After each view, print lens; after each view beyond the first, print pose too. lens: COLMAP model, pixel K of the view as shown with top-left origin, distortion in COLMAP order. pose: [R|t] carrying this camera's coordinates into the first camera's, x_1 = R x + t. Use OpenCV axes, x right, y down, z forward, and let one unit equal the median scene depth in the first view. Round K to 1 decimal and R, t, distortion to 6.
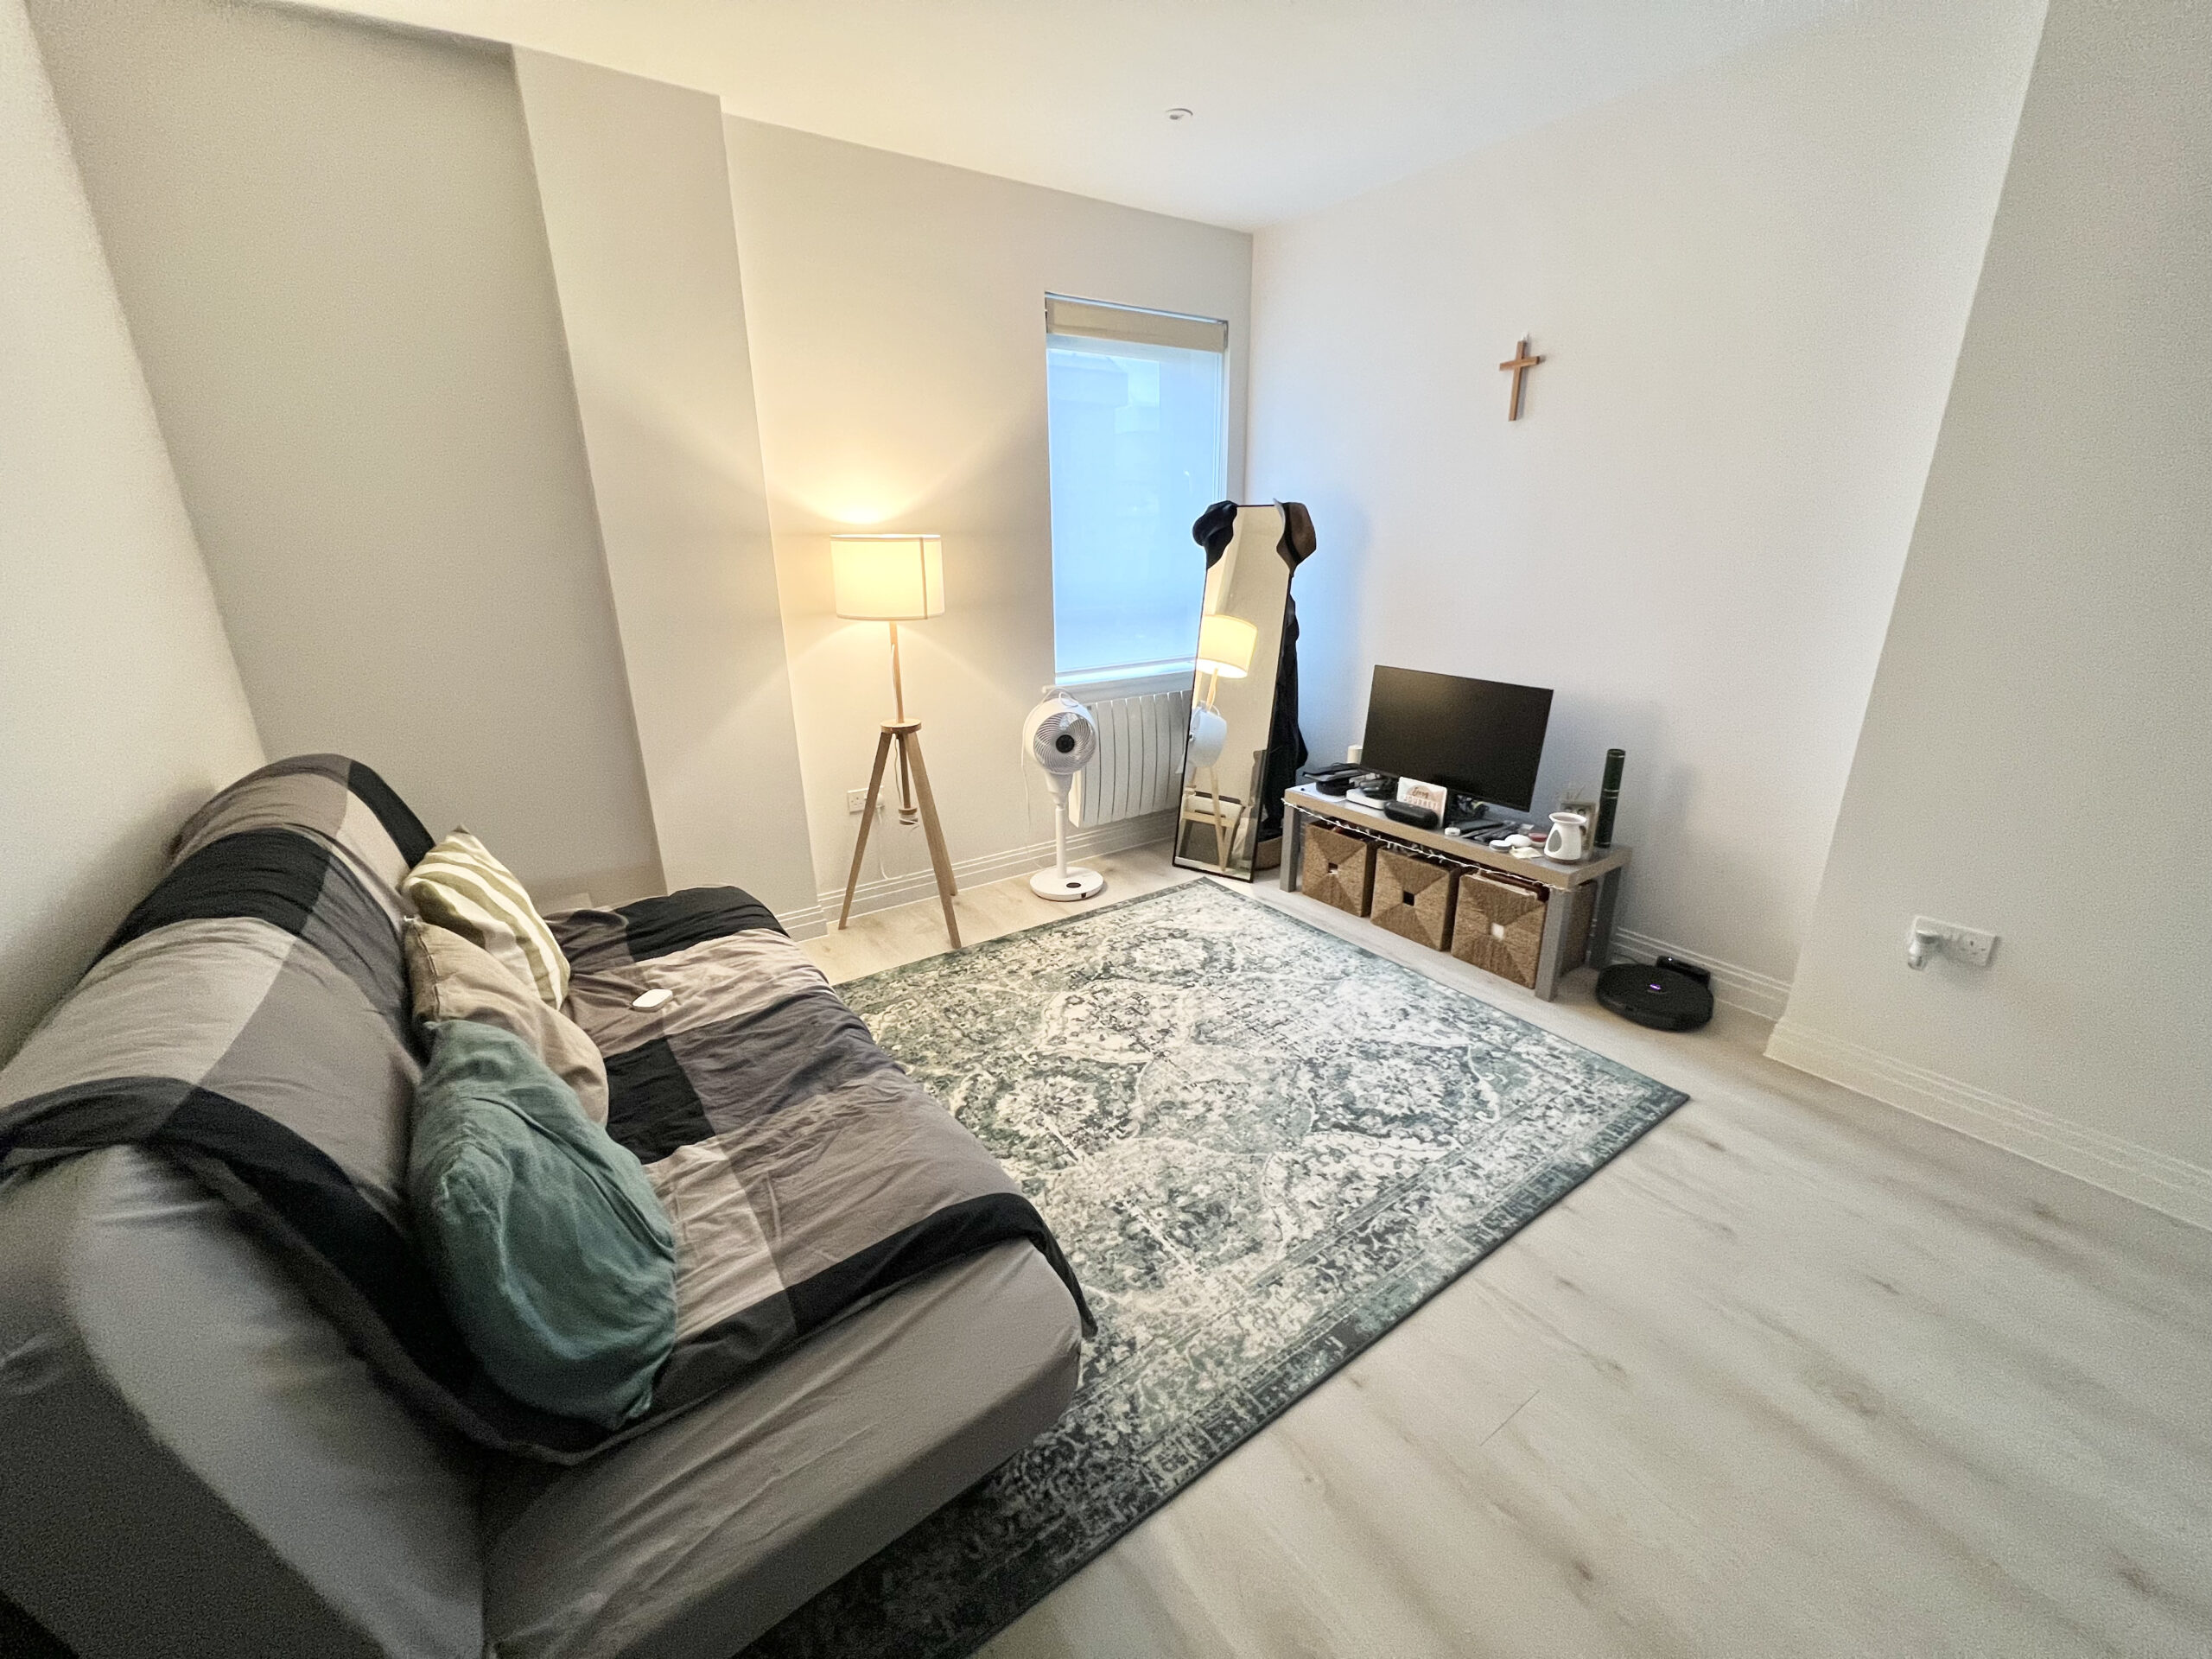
lens RADIAL K [[896.2, 0, 1106.0], [0, 896.2, 829.5], [0, 0, 1]] dist [-0.001400, -0.000333]
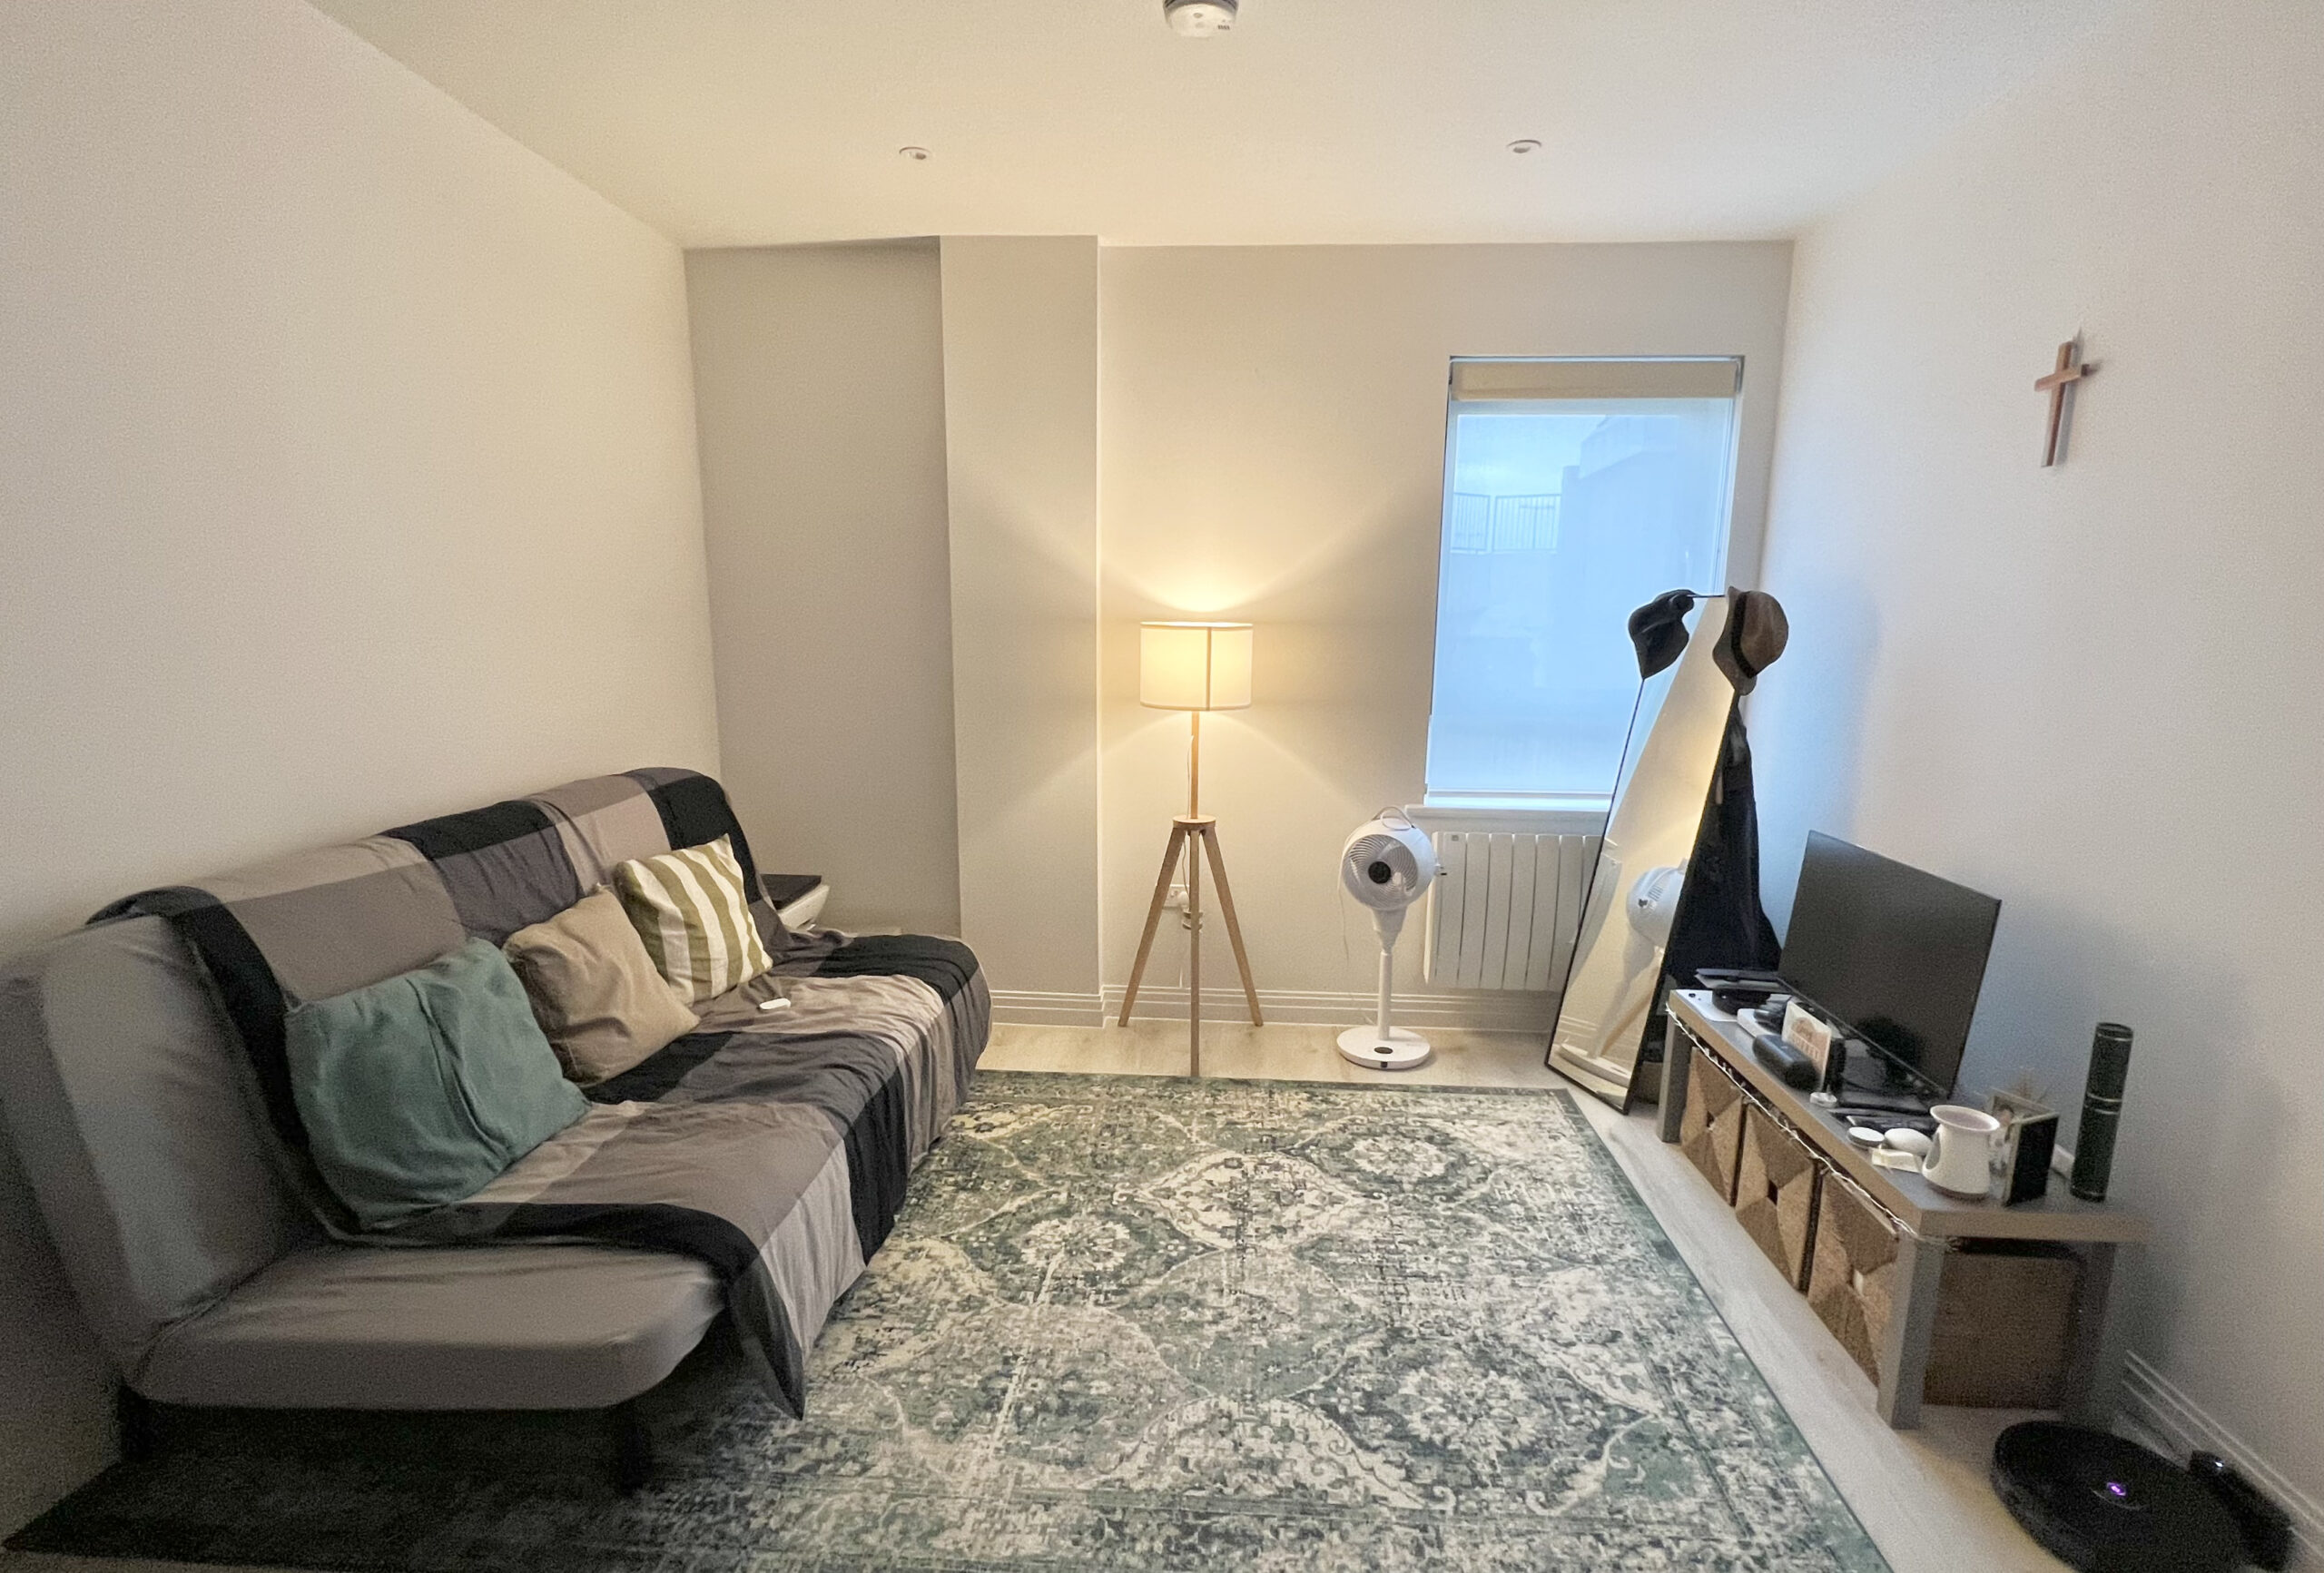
lens RADIAL K [[1099.7, 0, 1167.8], [0, 1099.7, 831.5], [0, 0, 1]] dist [-0.001751, -0.000277]
pose [[0.779682, 0.137786, -0.610828, 0.511291], [-0.217378, 0.974382, -0.057675, -0.039582], [0.587233, 0.177749, 0.789660, 0.100743]]
